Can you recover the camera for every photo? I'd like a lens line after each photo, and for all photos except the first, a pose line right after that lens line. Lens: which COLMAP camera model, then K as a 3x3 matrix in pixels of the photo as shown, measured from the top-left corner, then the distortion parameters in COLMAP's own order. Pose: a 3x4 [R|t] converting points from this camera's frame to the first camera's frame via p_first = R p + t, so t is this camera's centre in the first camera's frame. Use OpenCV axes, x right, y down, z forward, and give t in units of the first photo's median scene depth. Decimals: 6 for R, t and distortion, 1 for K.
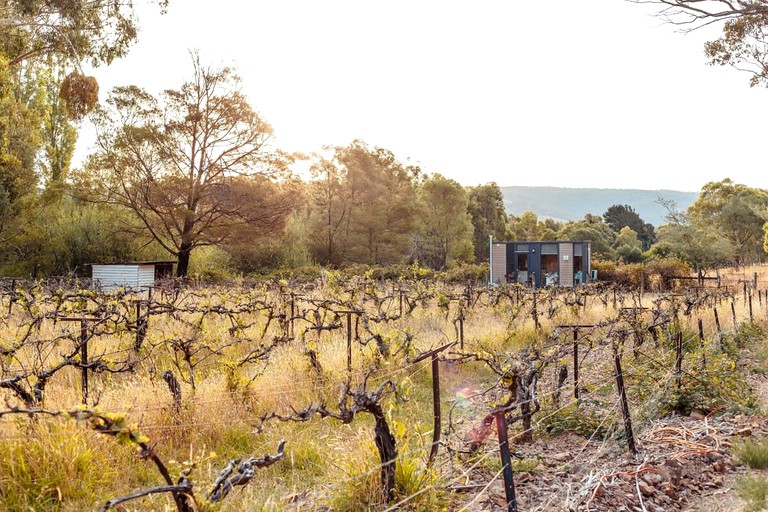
lens RADIAL K [[1115.2, 0, 387.8], [0, 1115.2, 256.1], [0, 0, 1]] dist [0.026508, 0.000000]
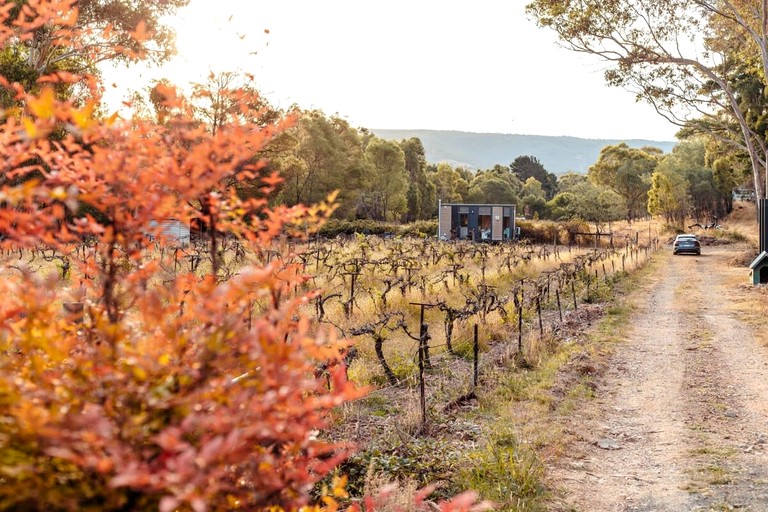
lens RADIAL K [[1115.2, 0, 386.4], [0, 1115.2, 255.7], [0, 0, 1]] dist [0.026508, 0.000000]
pose [[0.996244, 0.012433, 0.085690, -0.054232], [-0.016895, 0.998528, 0.051542, -0.012815], [-0.084923, -0.052796, 0.994988, -0.194330]]
